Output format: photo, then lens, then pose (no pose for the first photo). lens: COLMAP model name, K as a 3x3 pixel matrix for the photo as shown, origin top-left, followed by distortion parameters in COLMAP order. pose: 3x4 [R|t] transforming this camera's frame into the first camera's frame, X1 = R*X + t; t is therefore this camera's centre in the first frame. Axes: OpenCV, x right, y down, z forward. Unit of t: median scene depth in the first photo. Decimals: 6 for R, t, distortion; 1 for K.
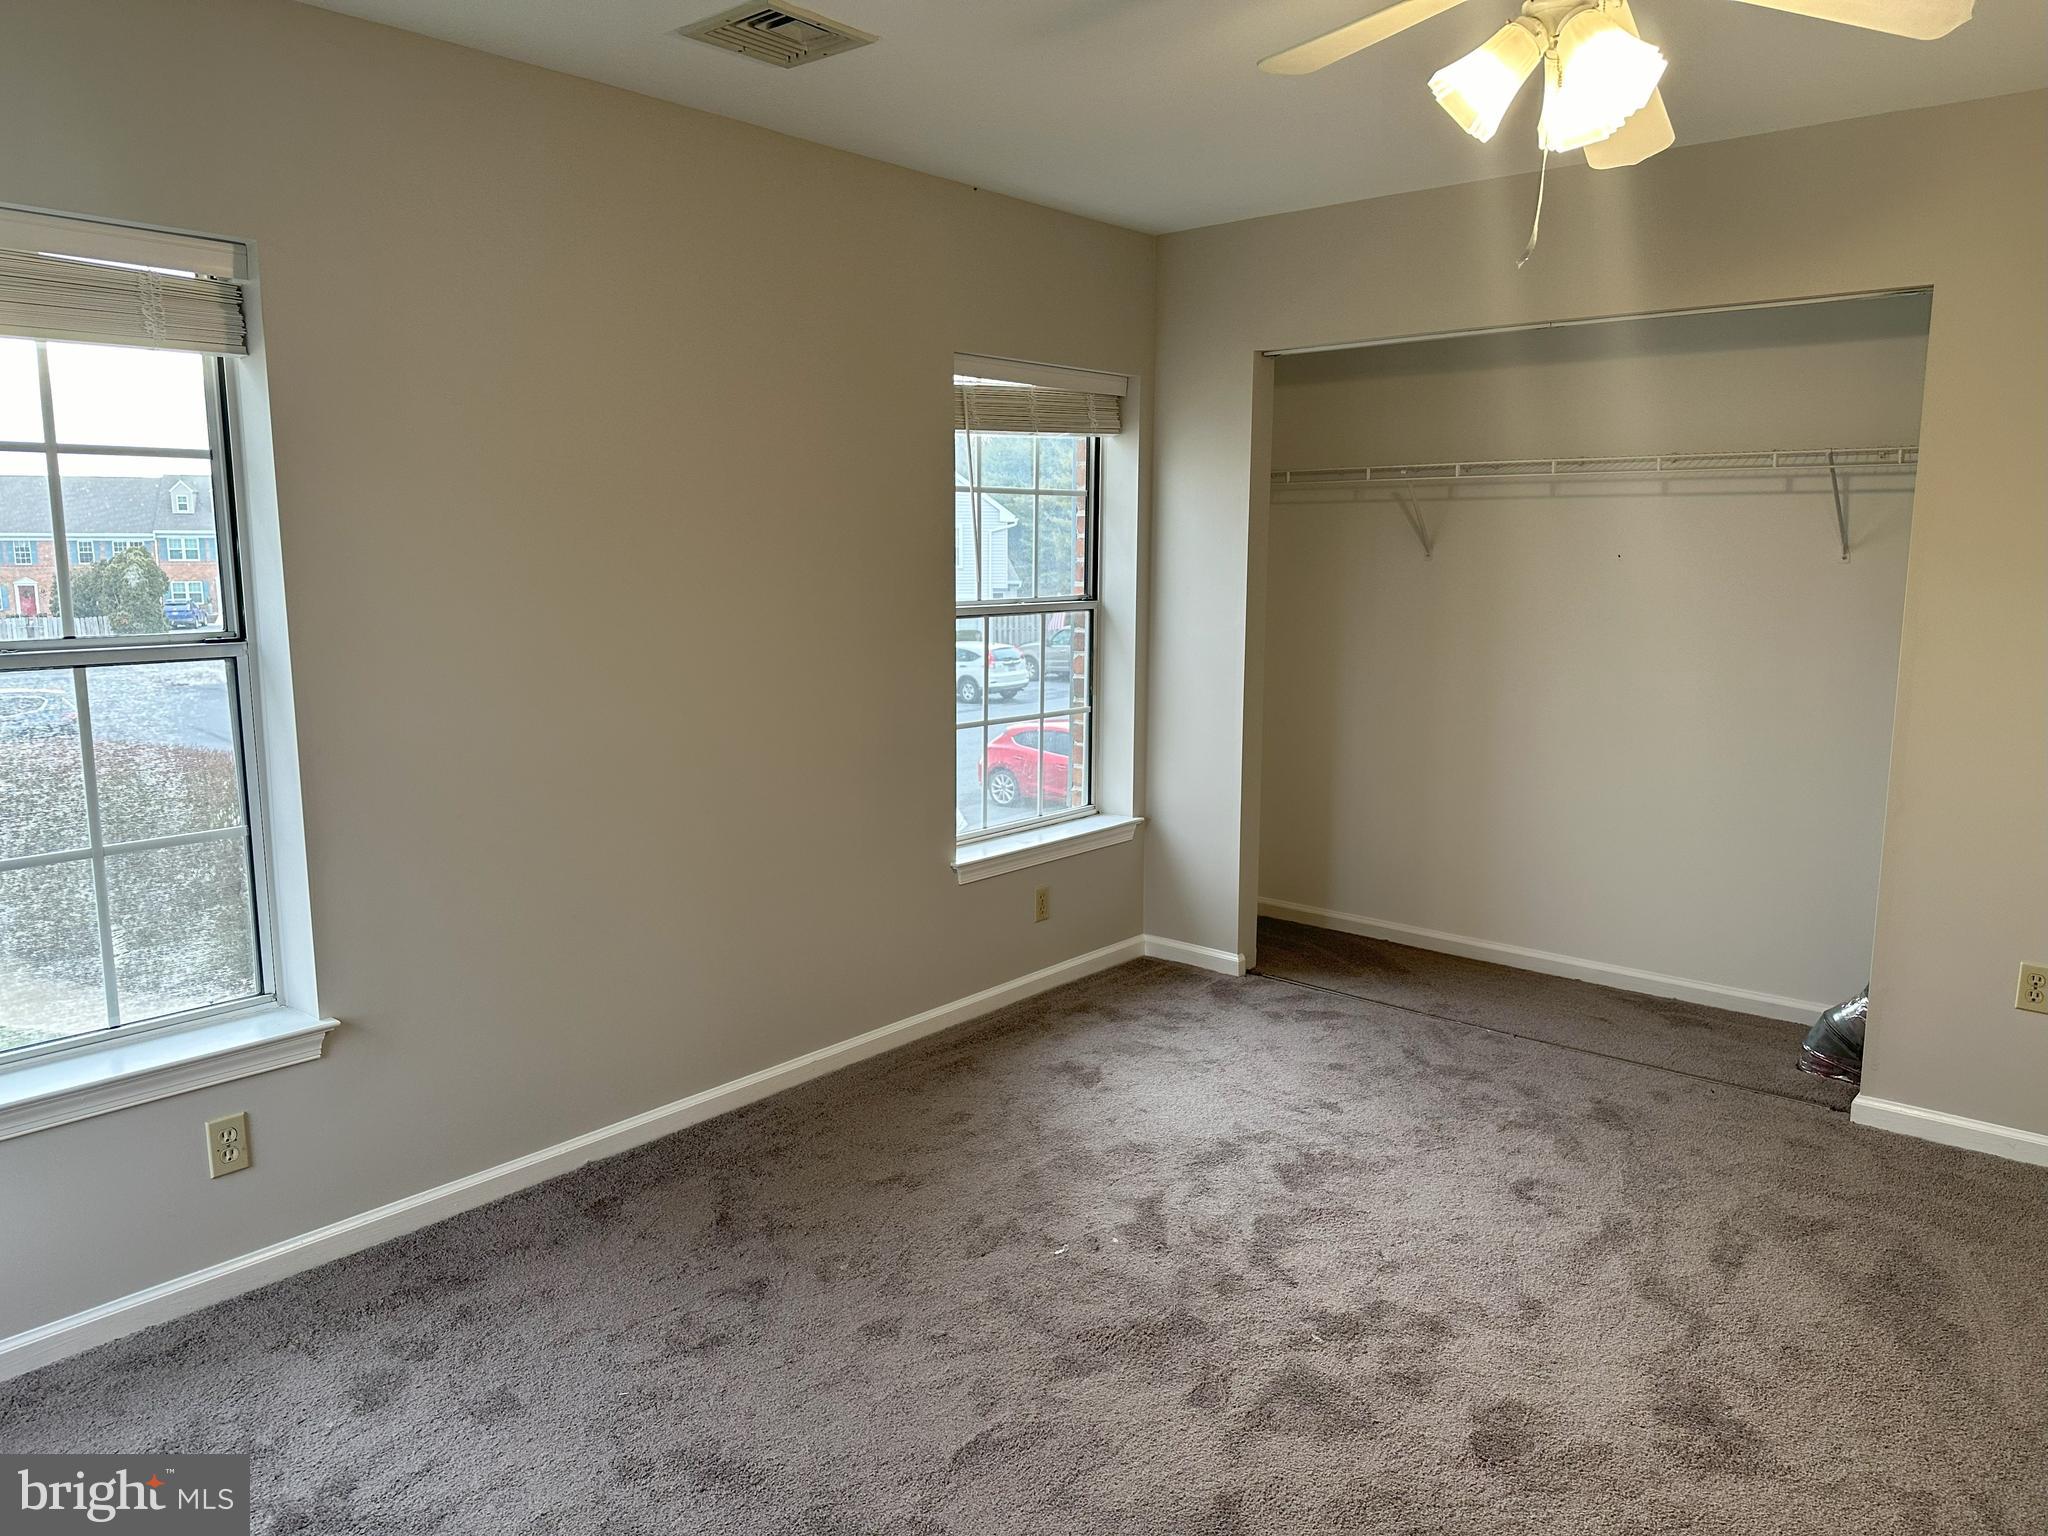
lens RADIAL K [[1499.9, 0, 1007.4], [0, 1499.9, 764.2], [0, 0, 1]] dist [0.025265, -0.035726]
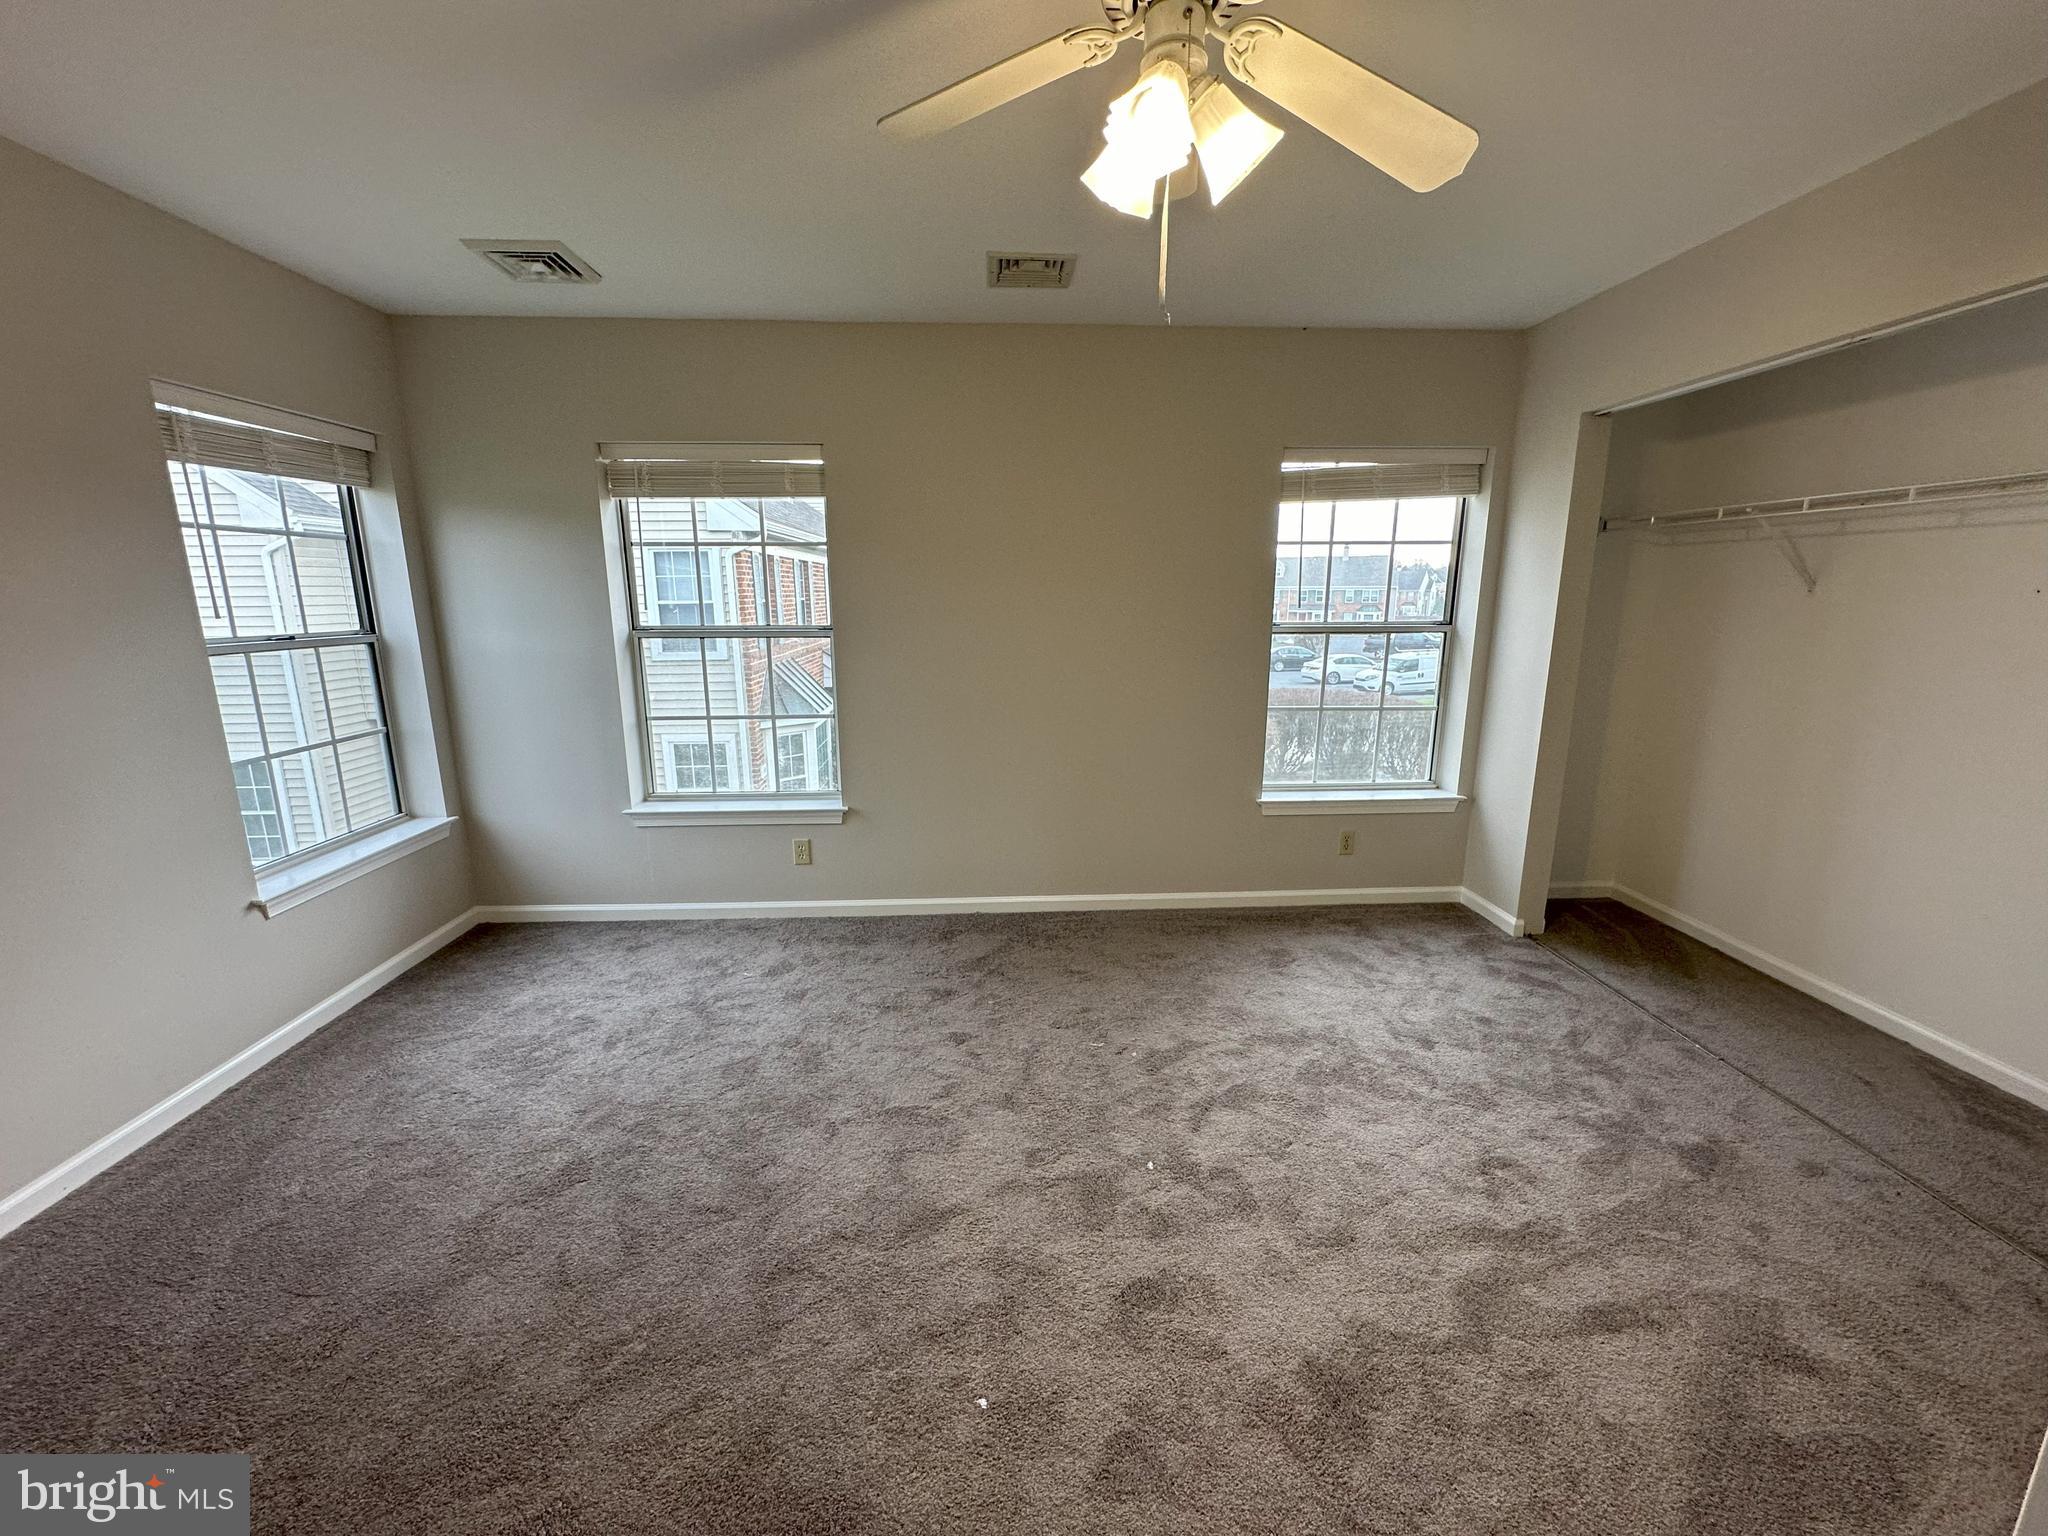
lens RADIAL K [[840.8, 0, 1011.4], [0, 840.8, 768.8], [0, 0, 1]] dist [-0.016132, 0.001609]
pose [[0.666226, 0.148537, -0.730807, 0.439068], [-0.108862, 0.988837, 0.101740, -0.023454], [0.737761, 0.011776, 0.674959, 0.282264]]
